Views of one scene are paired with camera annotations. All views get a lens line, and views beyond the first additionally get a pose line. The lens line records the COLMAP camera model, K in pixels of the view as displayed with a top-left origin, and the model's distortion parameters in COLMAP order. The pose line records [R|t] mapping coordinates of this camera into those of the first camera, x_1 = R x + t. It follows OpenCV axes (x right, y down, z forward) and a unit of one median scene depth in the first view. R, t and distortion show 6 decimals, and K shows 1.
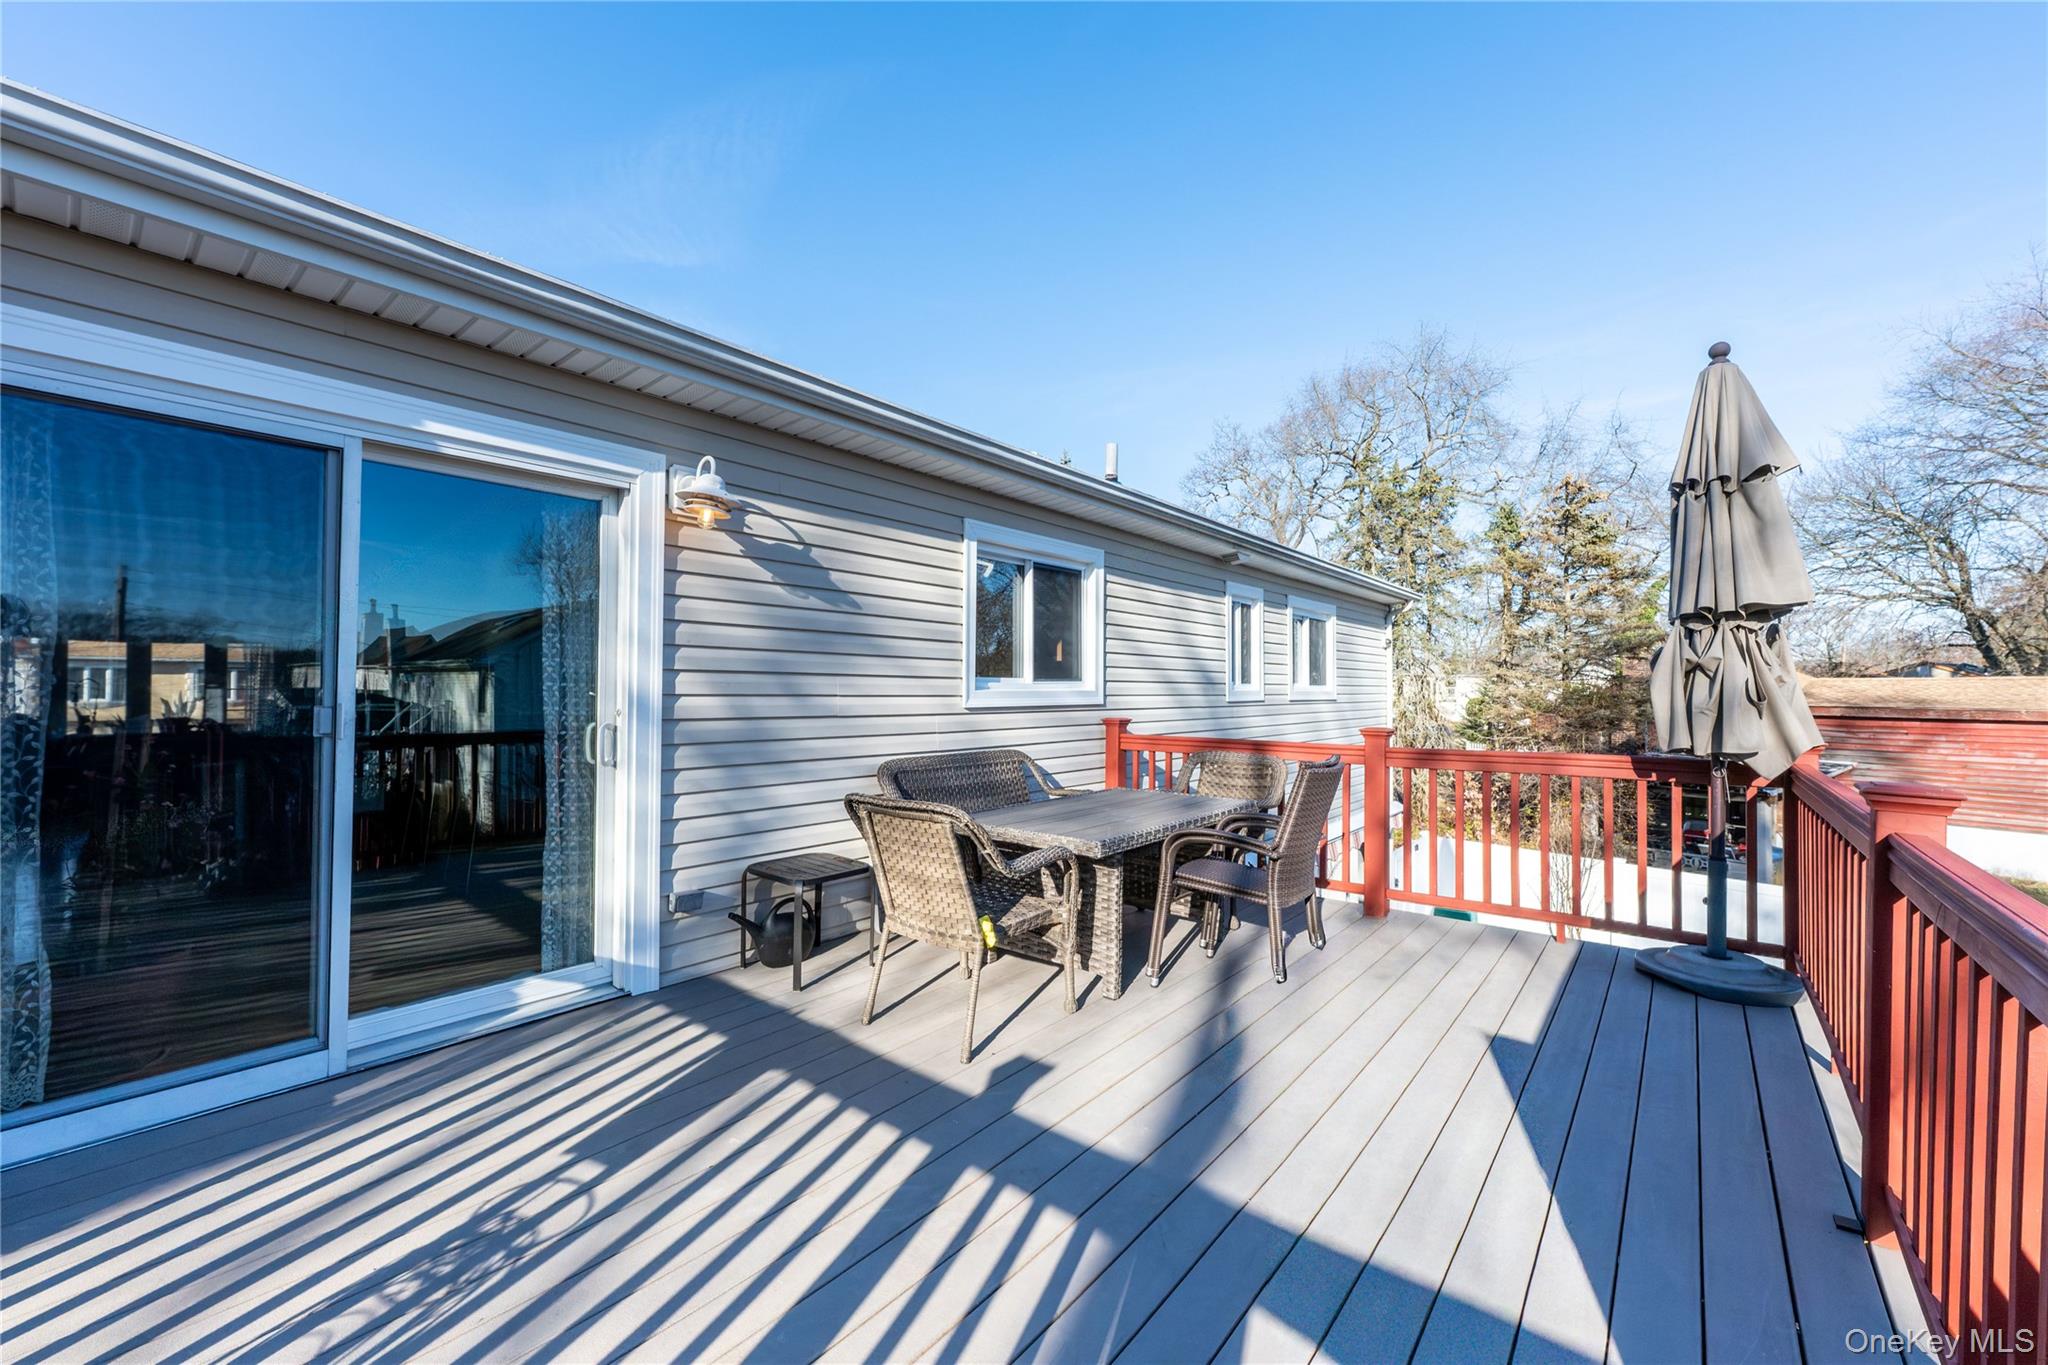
lens RADIAL K [[806.7, 0, 1024.0], [0, 806.7, 682.5], [0, 0, 1]] dist [0.002590, 0.000253]
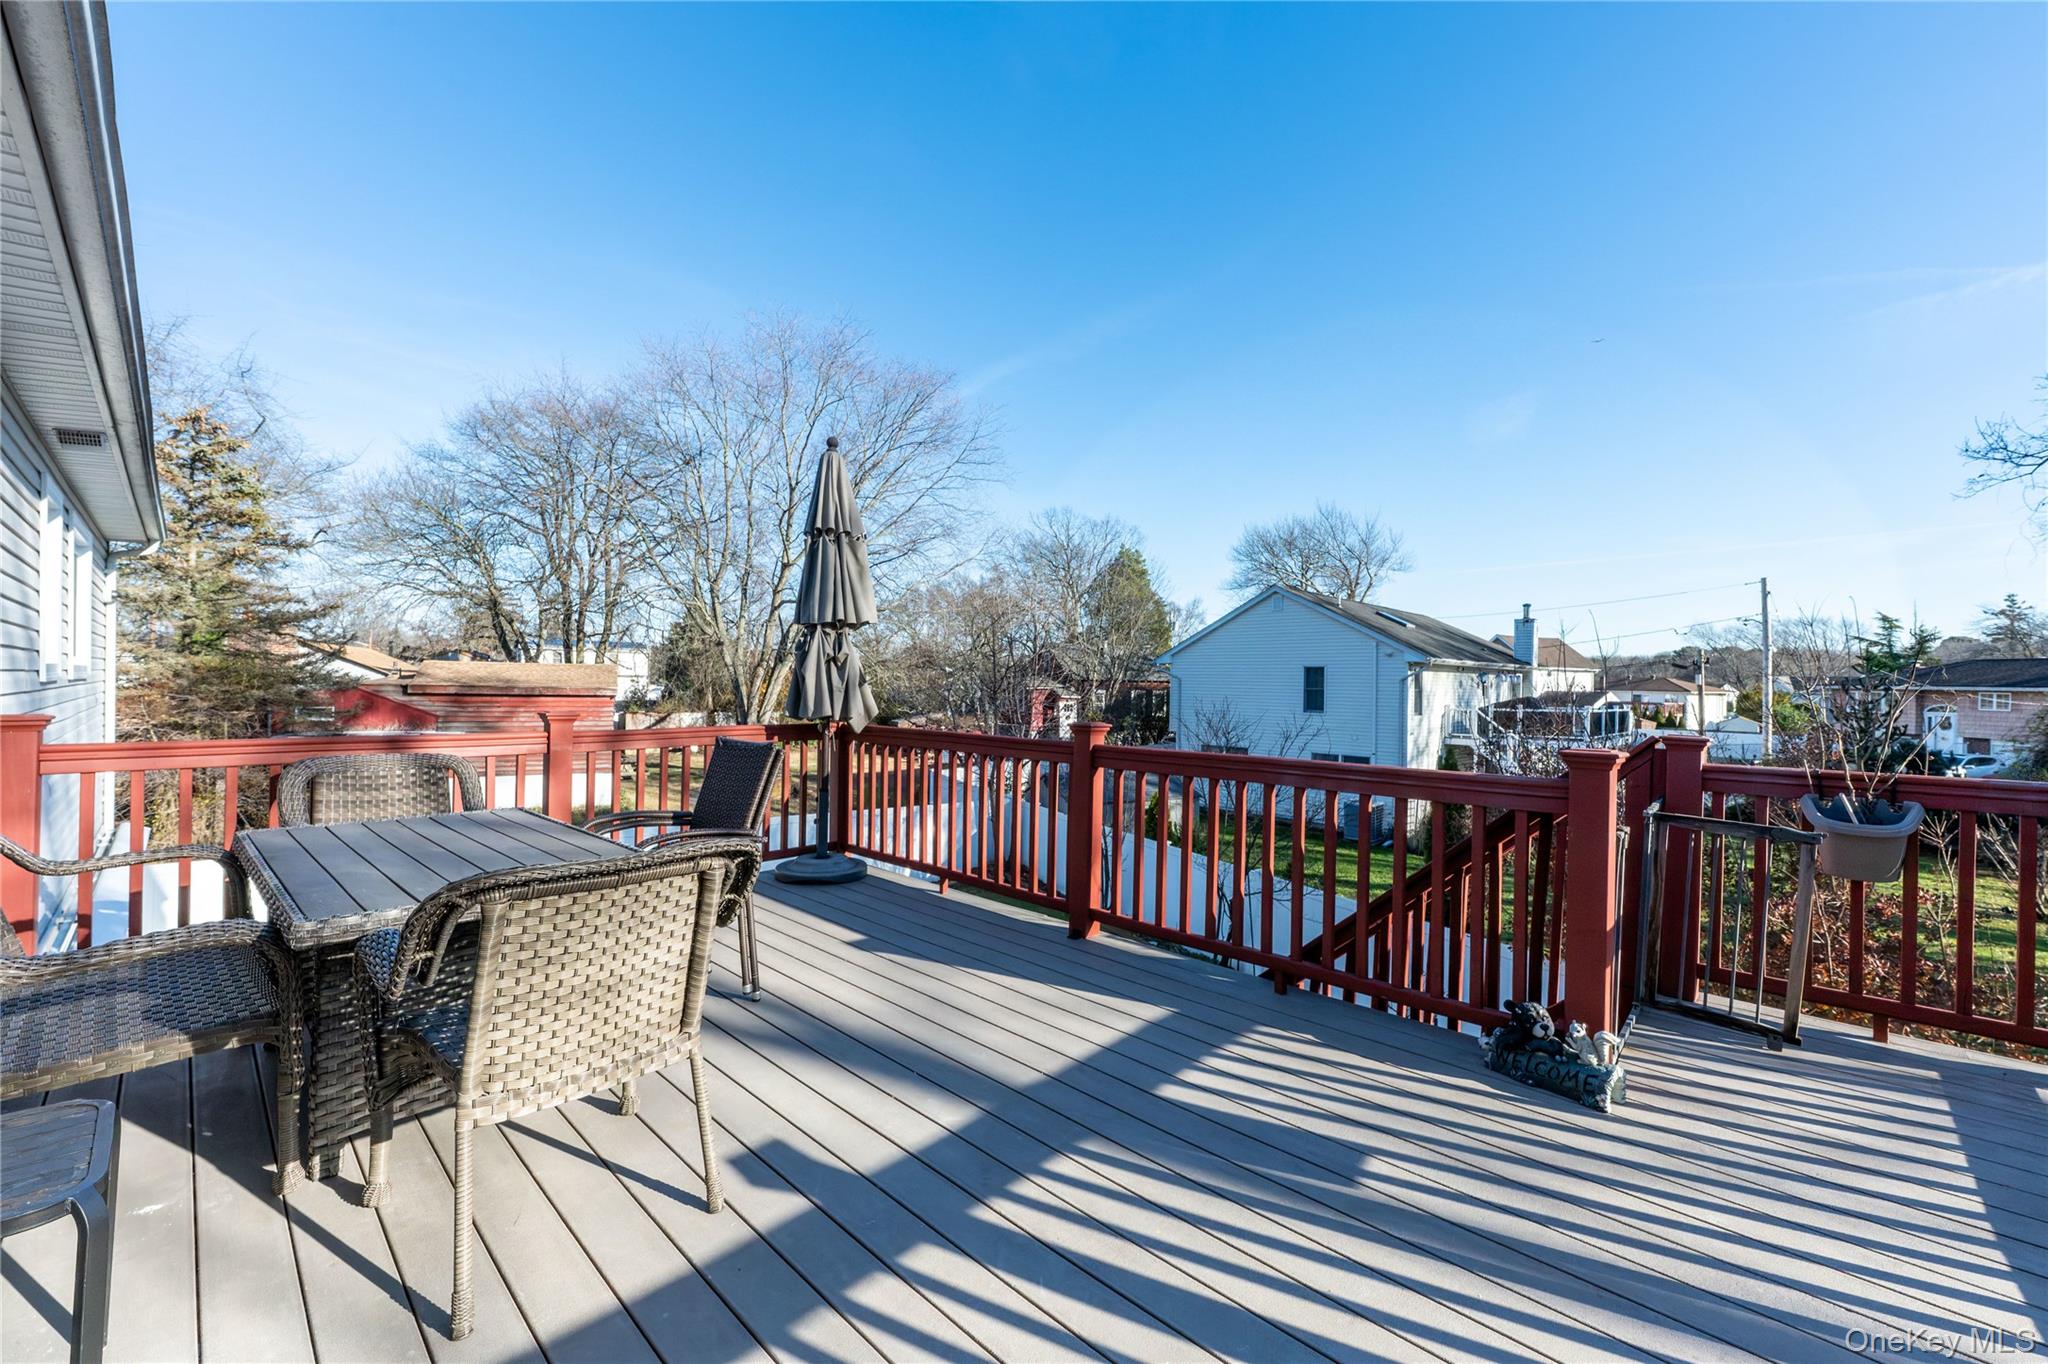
lens RADIAL K [[806.7, 0, 1024.0], [0, 806.7, 682.0], [0, 0, 1]] dist [0.002590, 0.000253]
pose [[0.075358, -0.000590, 0.997156, -0.677985], [-0.024862, 0.999688, 0.002471, 0.012144], [-0.996847, -0.024977, 0.075320, 0.638452]]
